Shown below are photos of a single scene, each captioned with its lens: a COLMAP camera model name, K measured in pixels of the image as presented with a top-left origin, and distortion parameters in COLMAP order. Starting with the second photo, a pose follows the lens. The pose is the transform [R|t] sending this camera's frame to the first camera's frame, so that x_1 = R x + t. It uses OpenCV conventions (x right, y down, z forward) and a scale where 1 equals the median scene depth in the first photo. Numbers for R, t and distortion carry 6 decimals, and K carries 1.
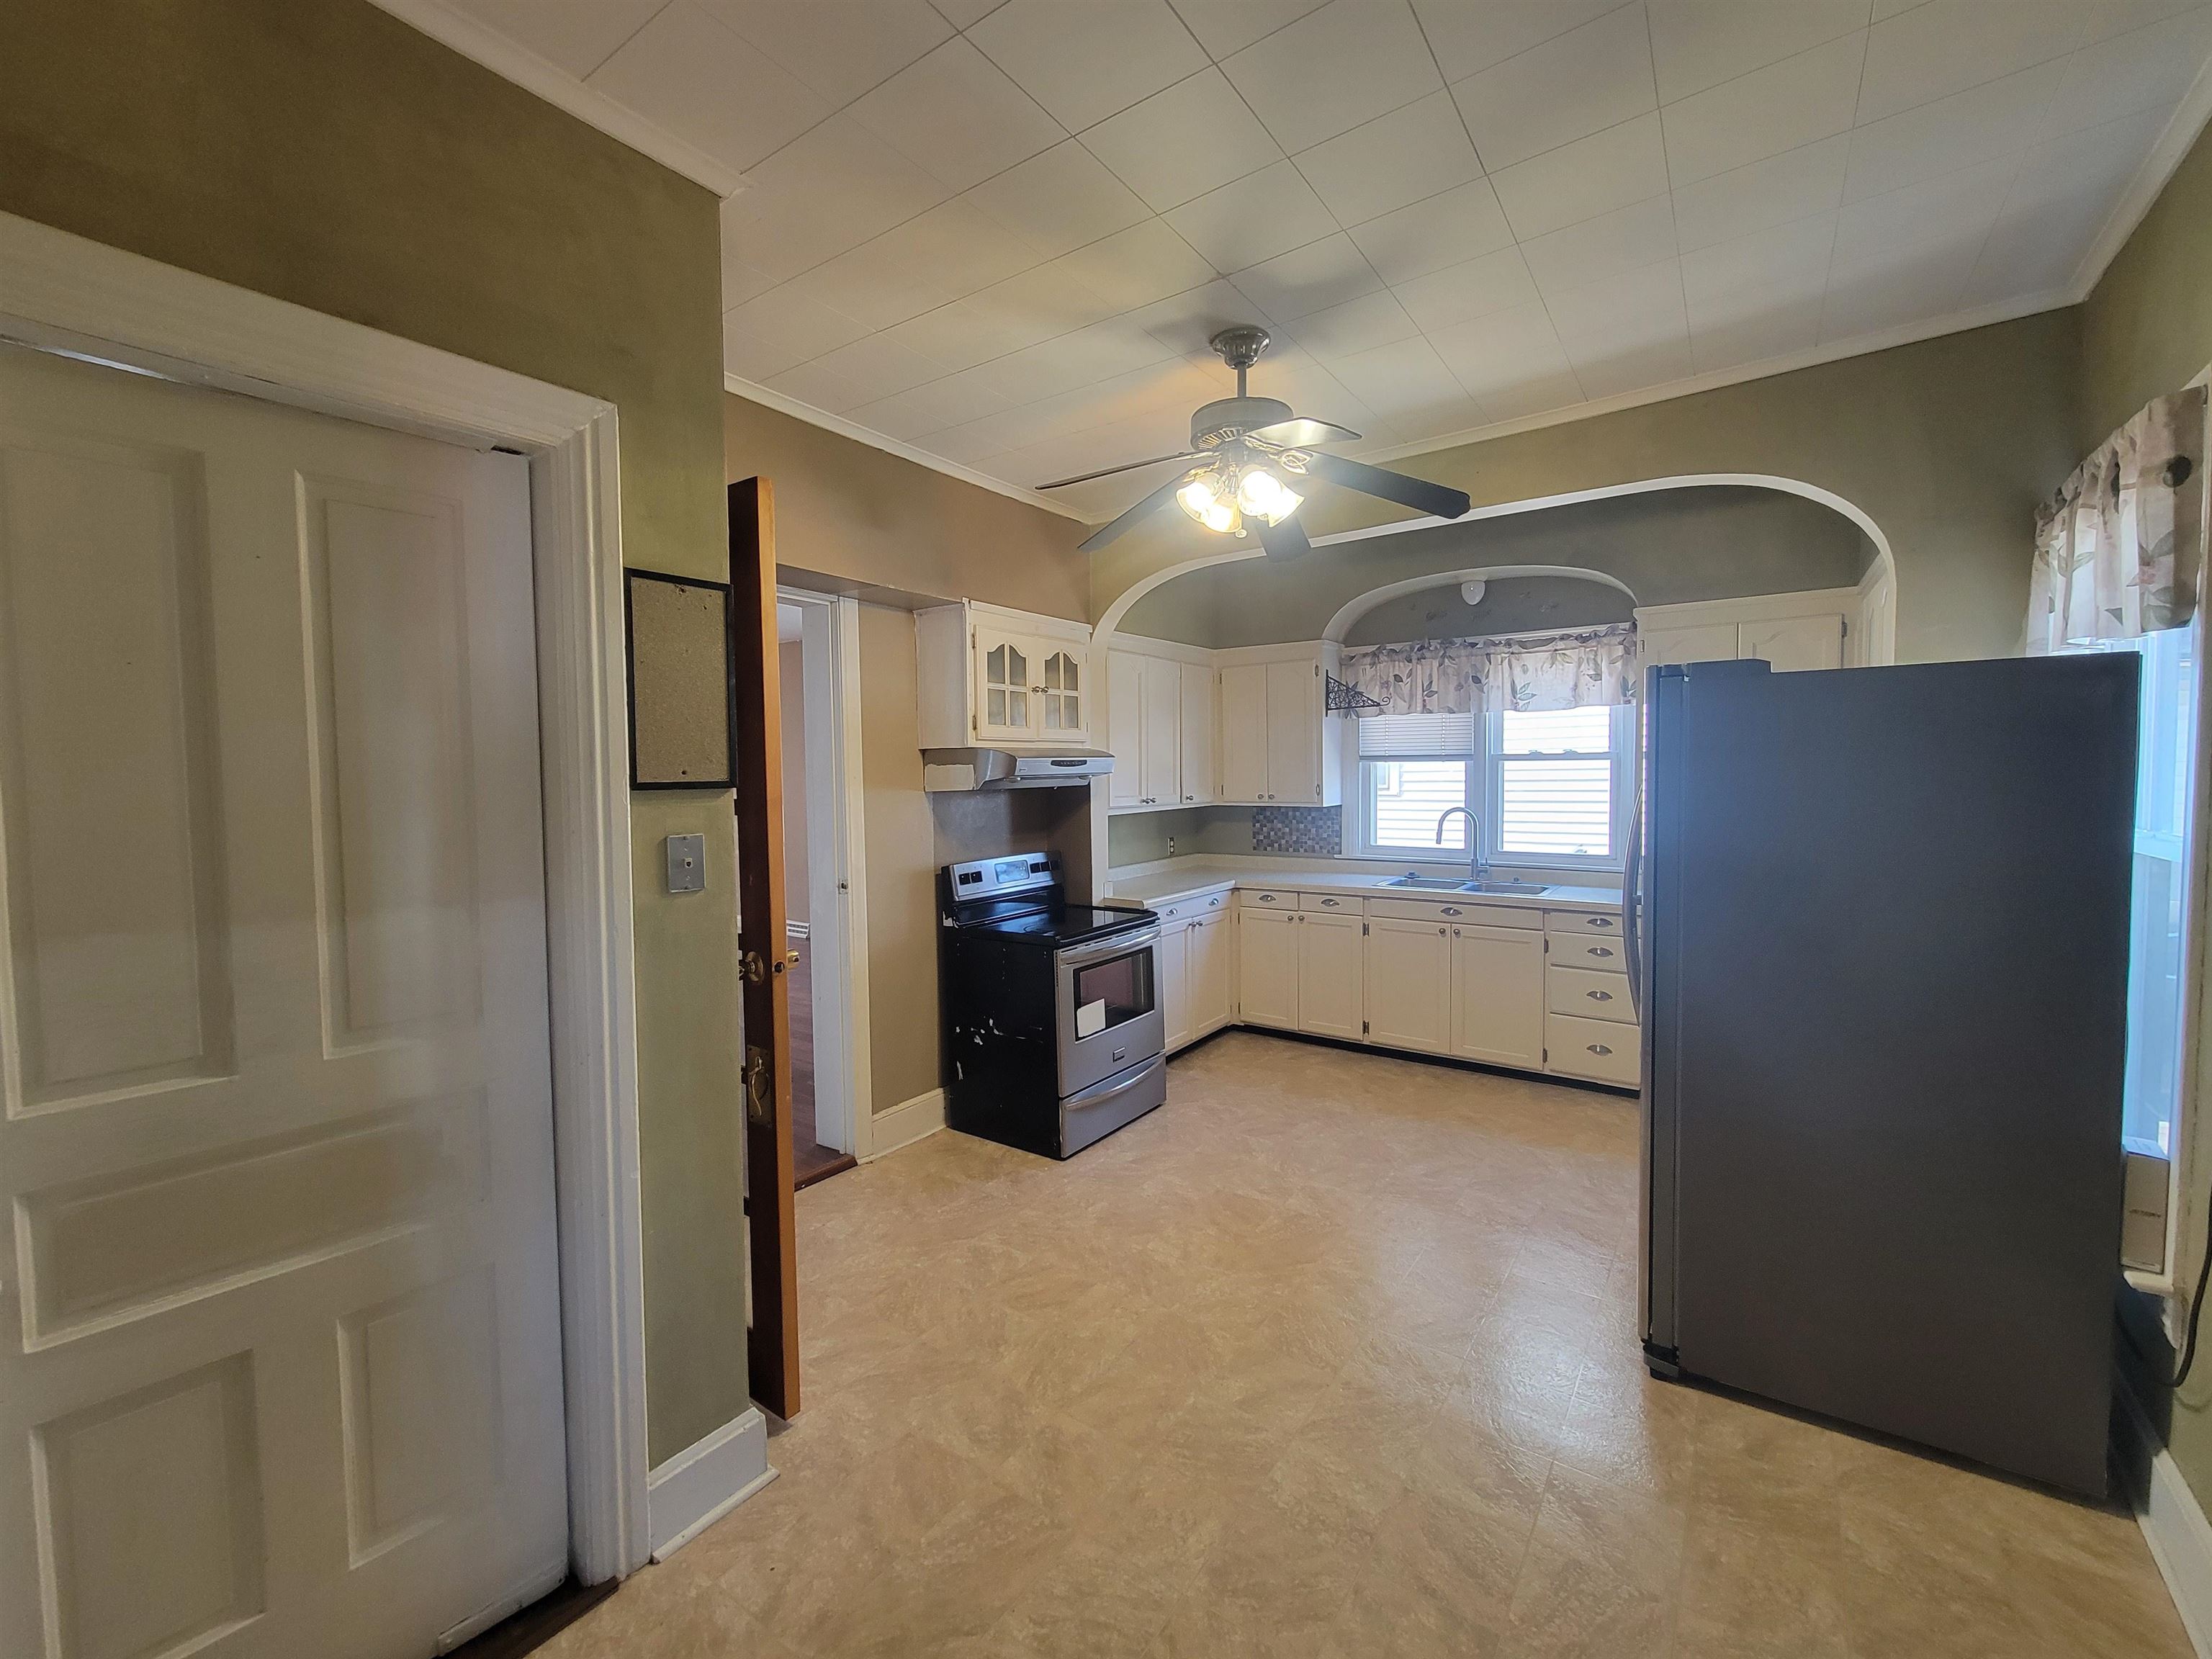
lens RADIAL K [[899.5, 0, 1104.0], [0, 899.5, 812.3], [0, 0, 1]] dist [0.006743, -0.004475]
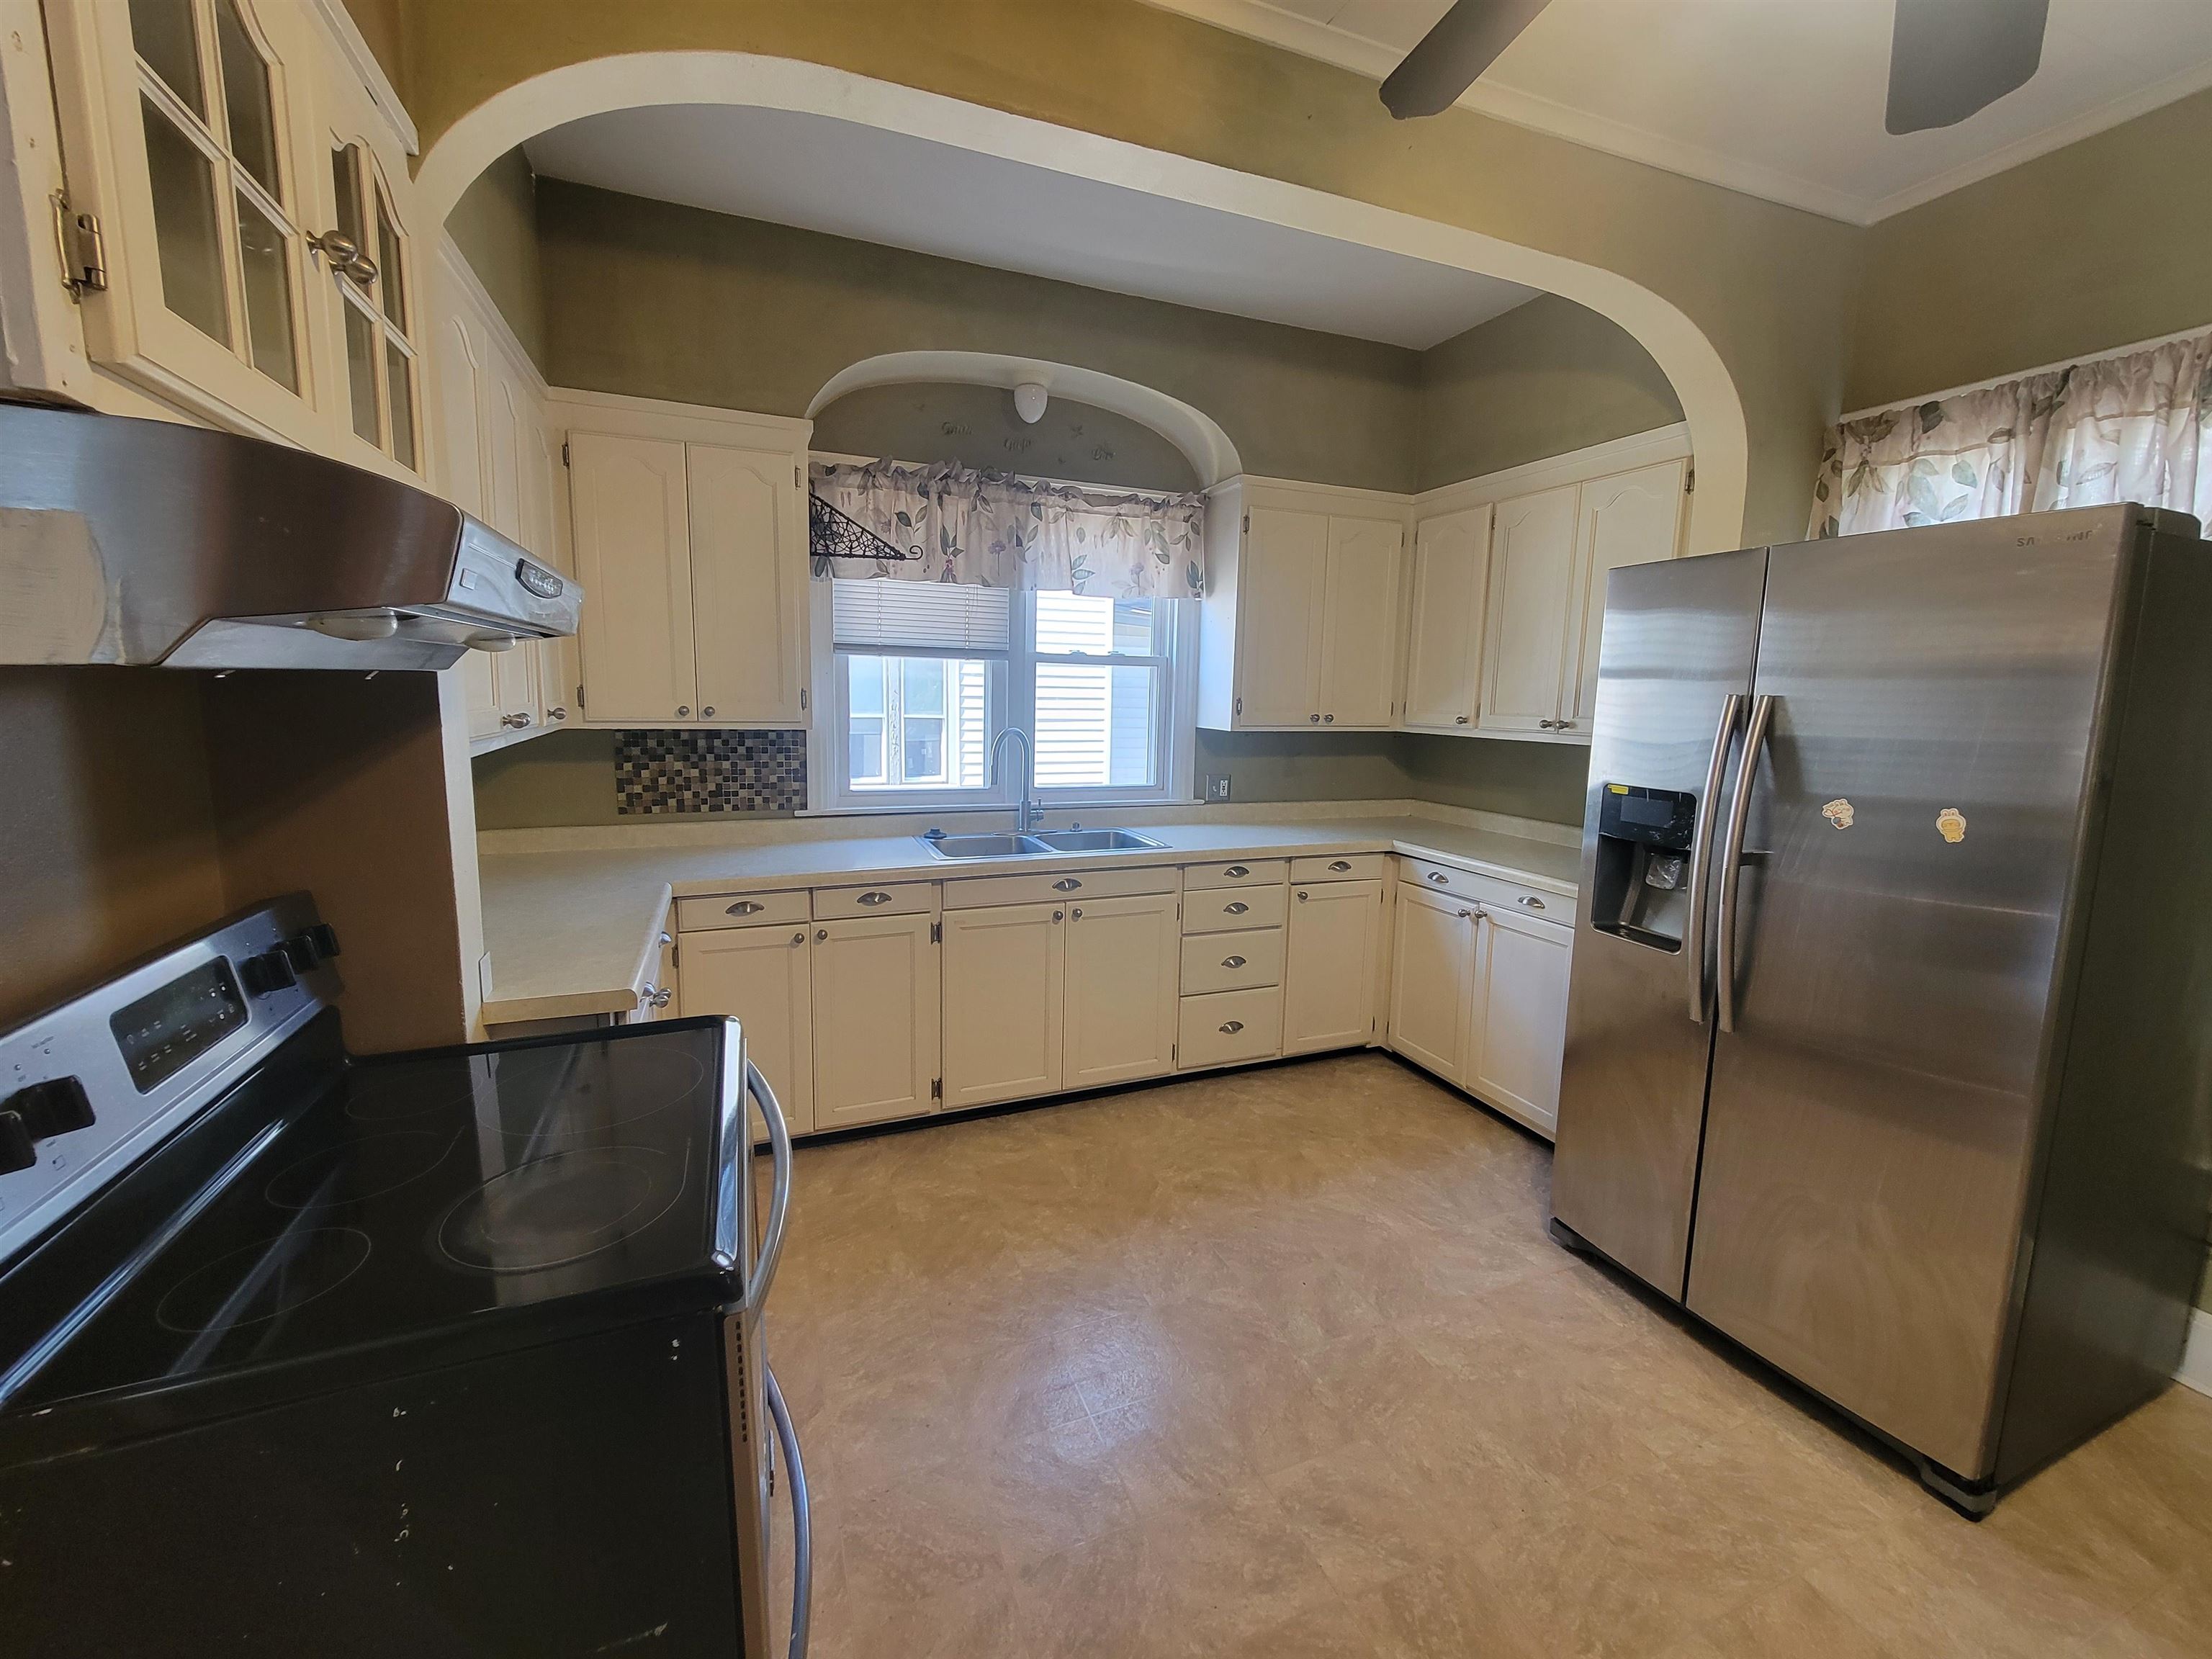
lens RADIAL K [[899.5, 0, 1104.4], [0, 899.5, 808.7], [0, 0, 1]] dist [0.006743, -0.004475]
pose [[0.528707, -0.090829, 0.843931, -0.173256], [0.012361, 0.994977, 0.099341, -0.013450], [-0.848714, -0.042091, 0.527174, 0.673630]]
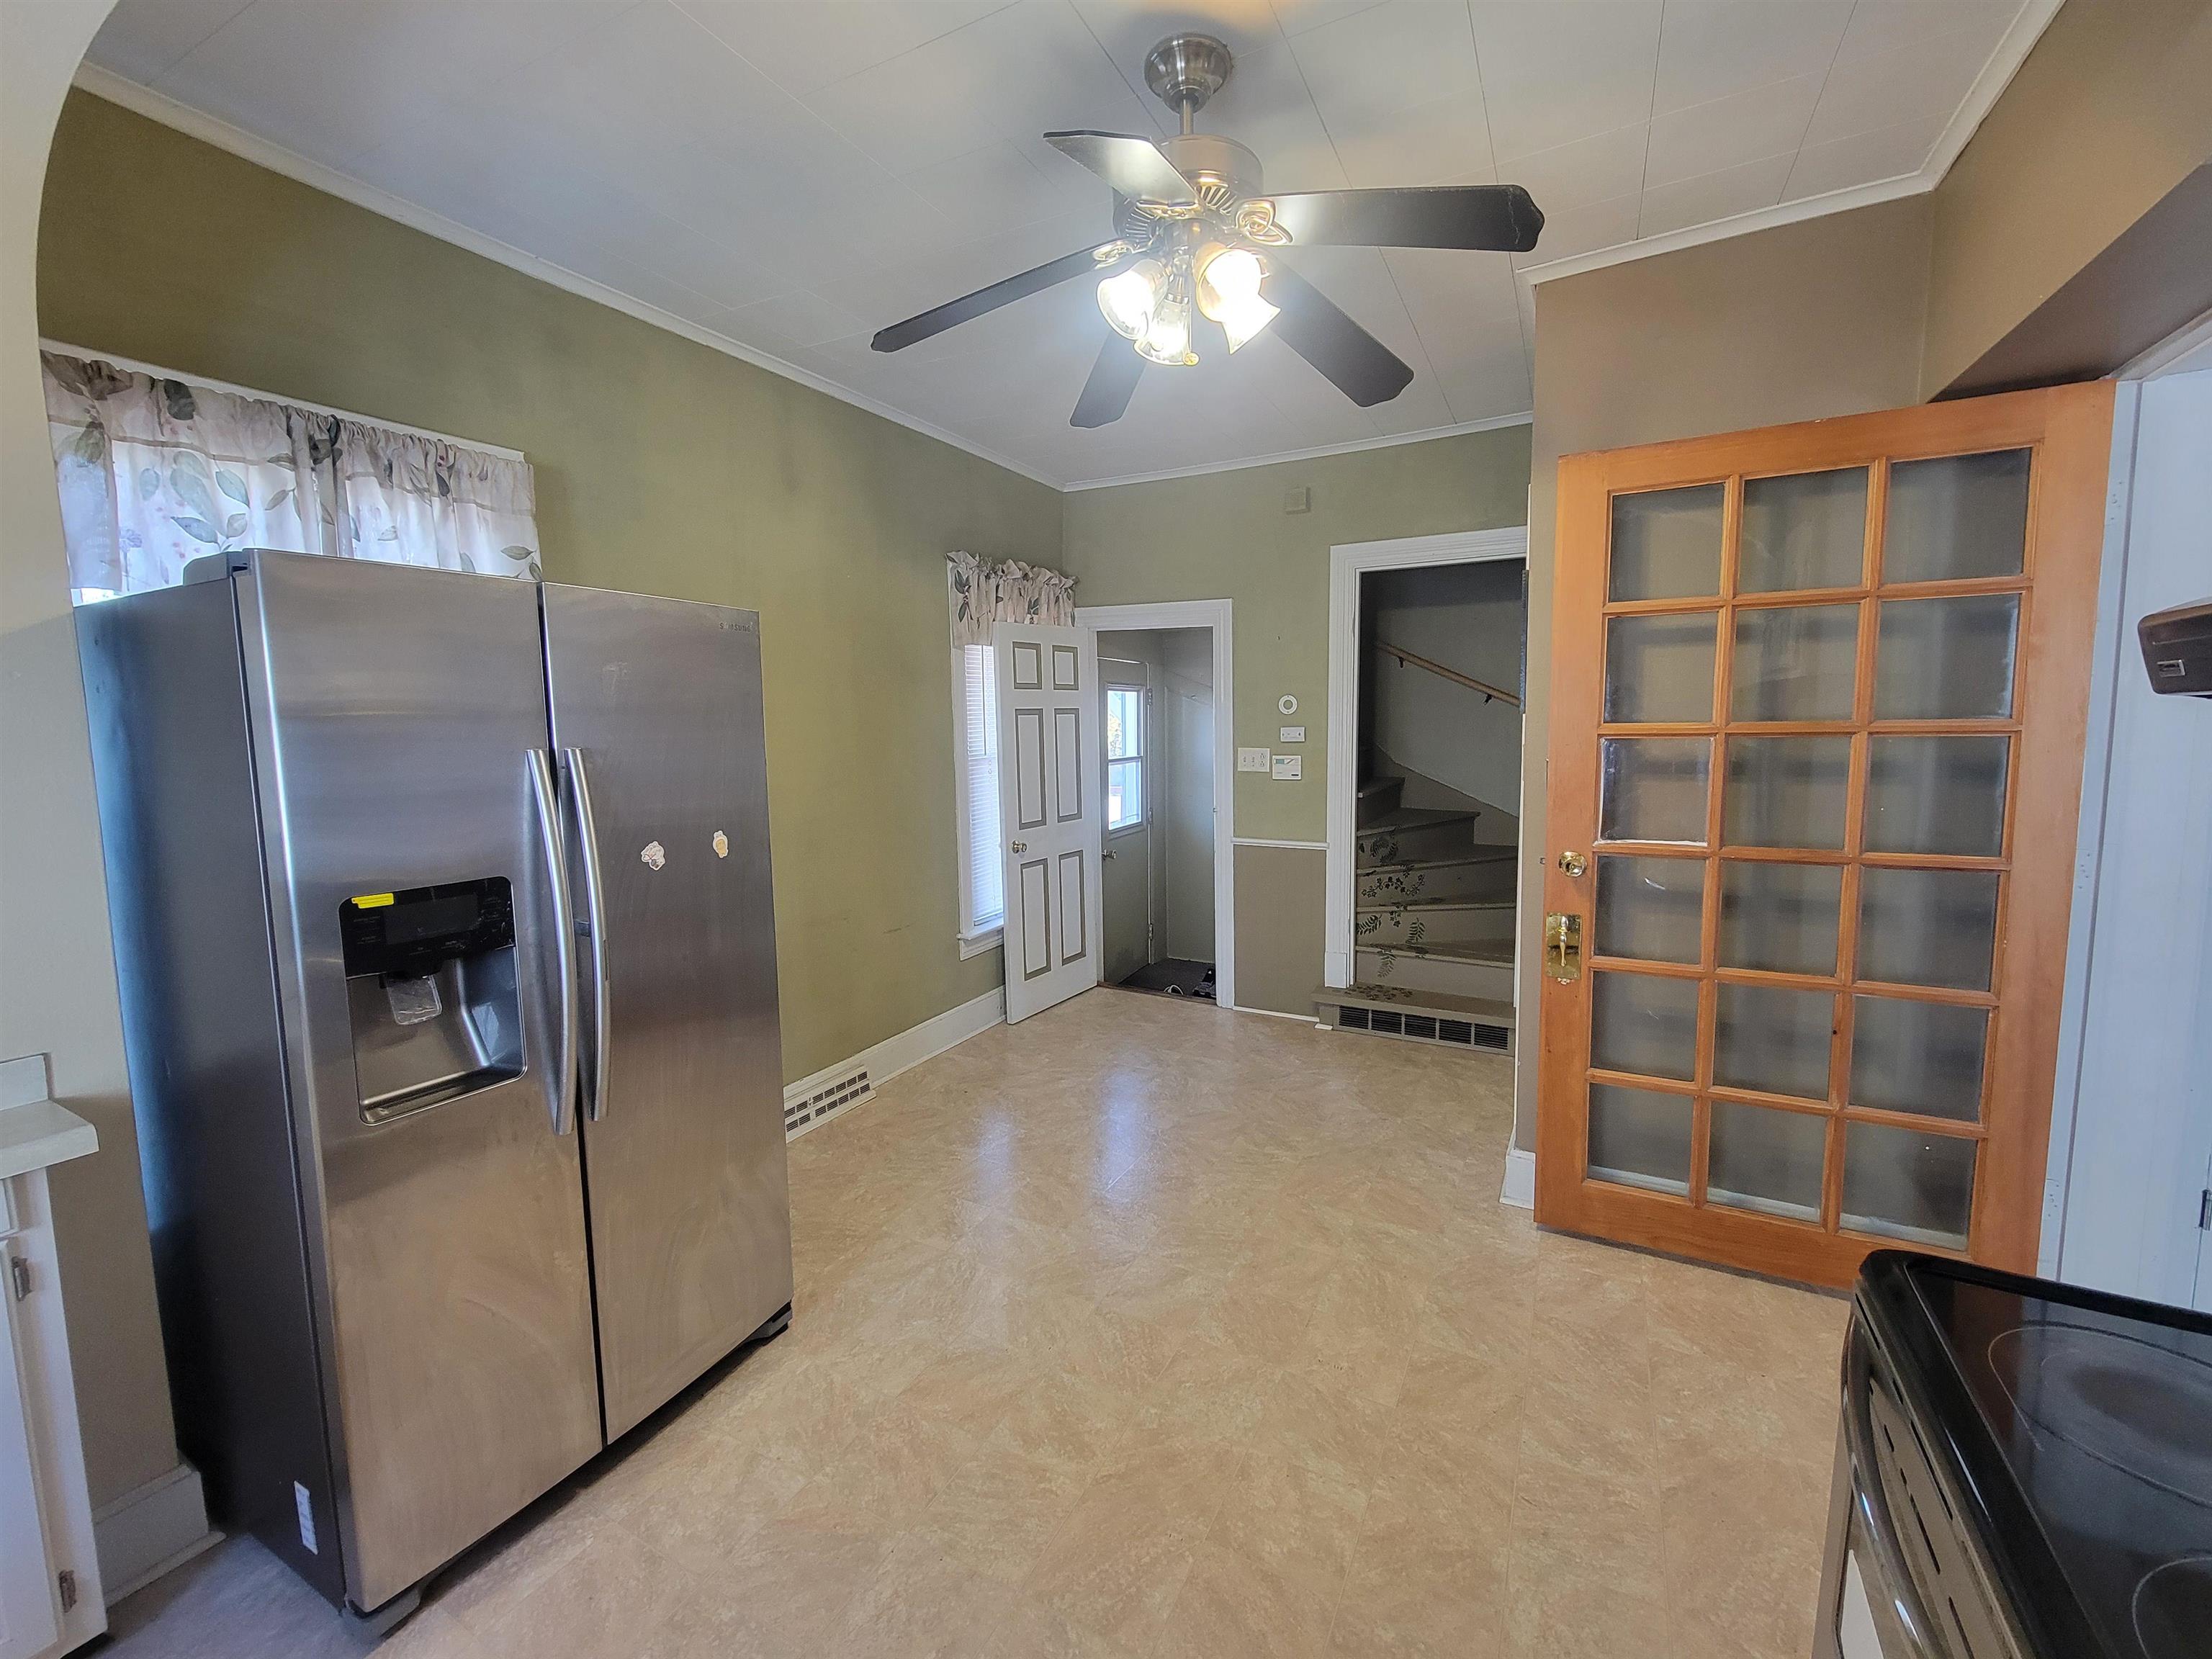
lens RADIAL K [[899.5, 0, 1103.5], [0, 899.5, 810.2], [0, 0, 1]] dist [0.006743, -0.004475]
pose [[-0.990870, 0.039095, -0.129030, 0.107343], [0.020612, 0.989712, 0.141584, -0.037882], [0.133238, 0.137632, -0.981481, 0.970870]]
